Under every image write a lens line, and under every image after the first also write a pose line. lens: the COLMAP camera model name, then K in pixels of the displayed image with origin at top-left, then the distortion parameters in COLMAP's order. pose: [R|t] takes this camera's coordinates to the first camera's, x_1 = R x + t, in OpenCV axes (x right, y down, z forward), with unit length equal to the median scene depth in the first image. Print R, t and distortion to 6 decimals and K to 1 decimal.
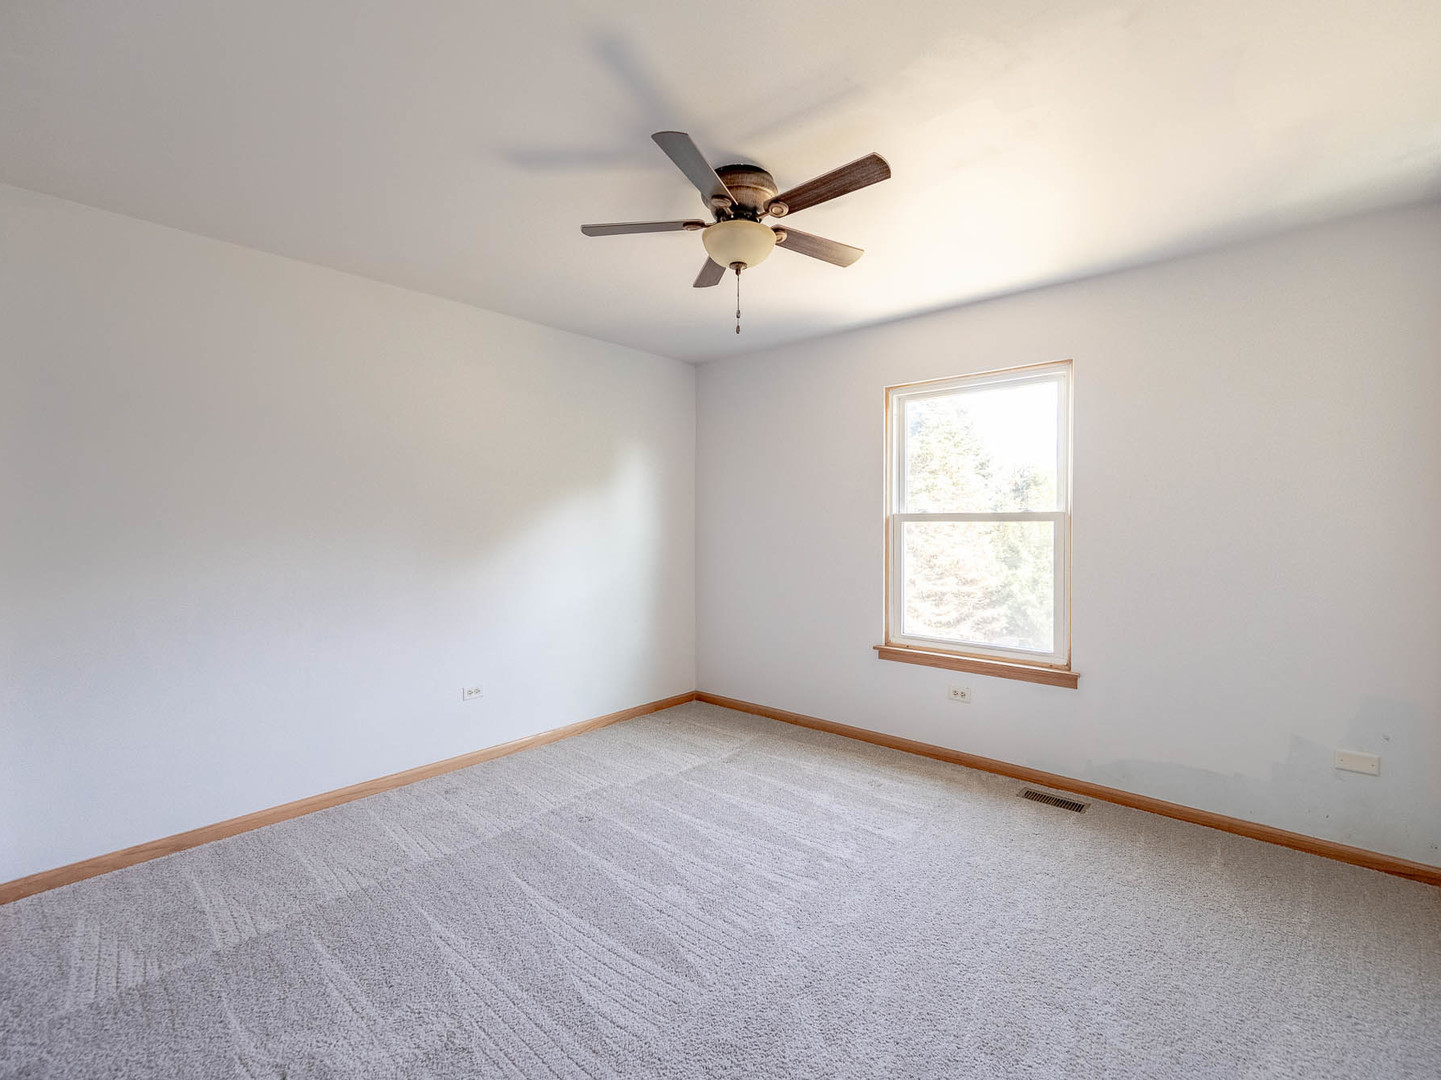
lens RADIAL K [[662.6, 0, 720.5], [0, 662.6, 540.0], [0, 0, 1]] dist [0.000218, 0.000022]
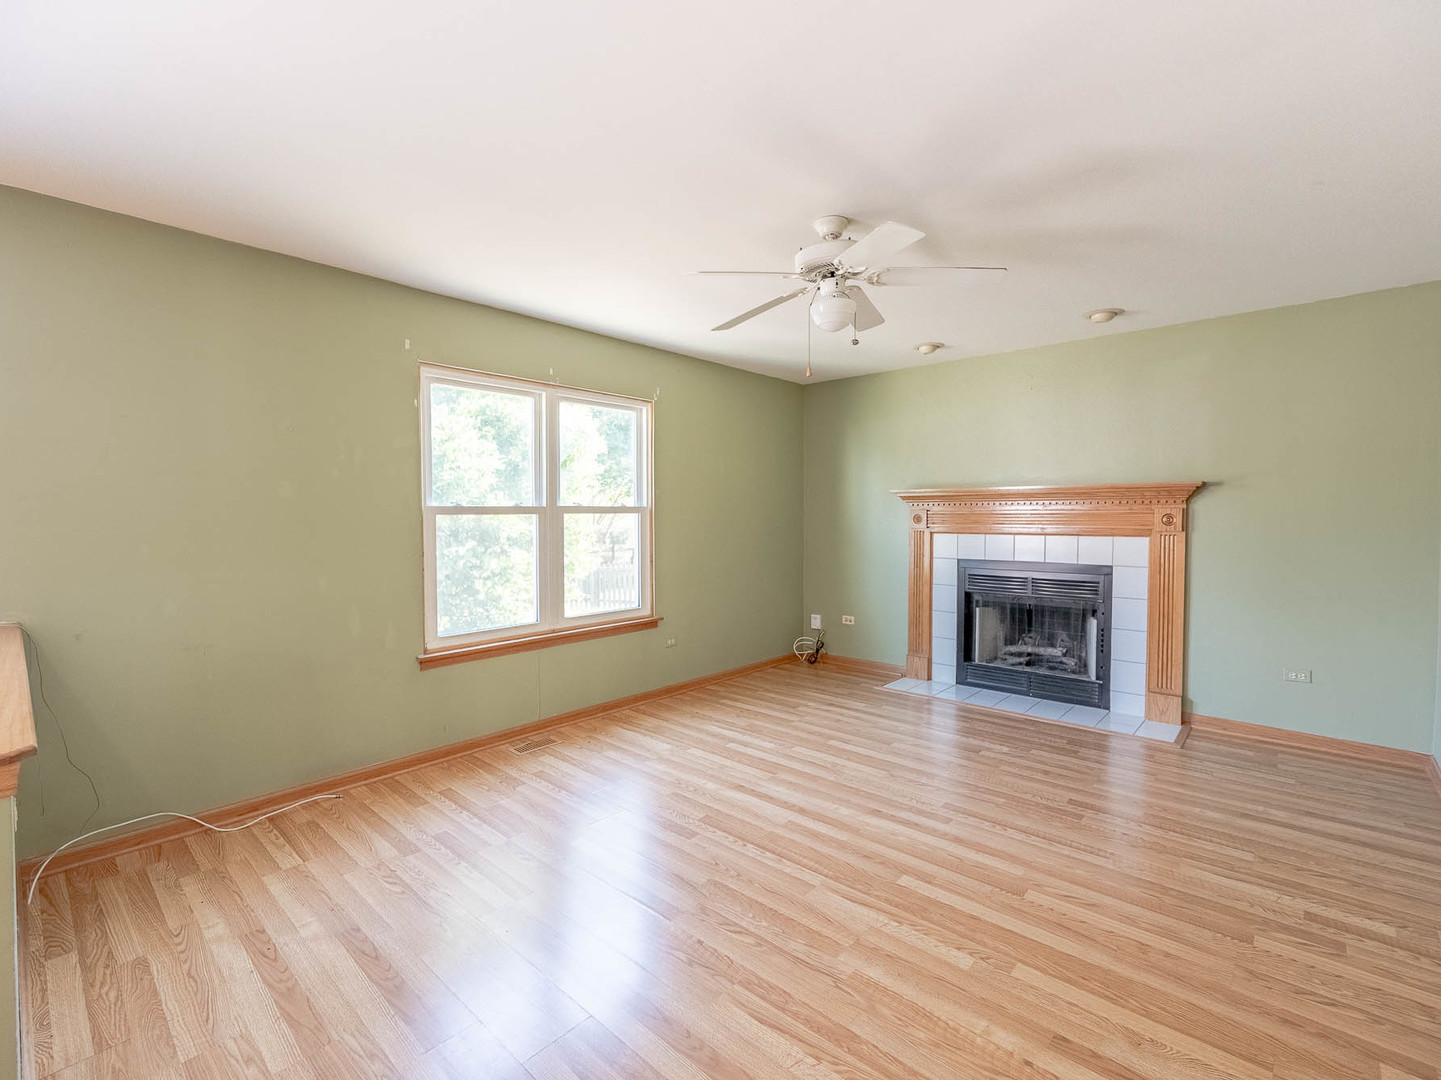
lens RADIAL K [[662.6, 0, 720.5], [0, 662.6, 540.0], [0, 0, 1]] dist [0.000218, 0.000022]
pose [[-0.010114, -0.036797, 0.999272, -0.703840], [0.041164, 0.998460, 0.037184, -0.012305], [-0.999101, 0.041510, -0.008584, 0.665238]]
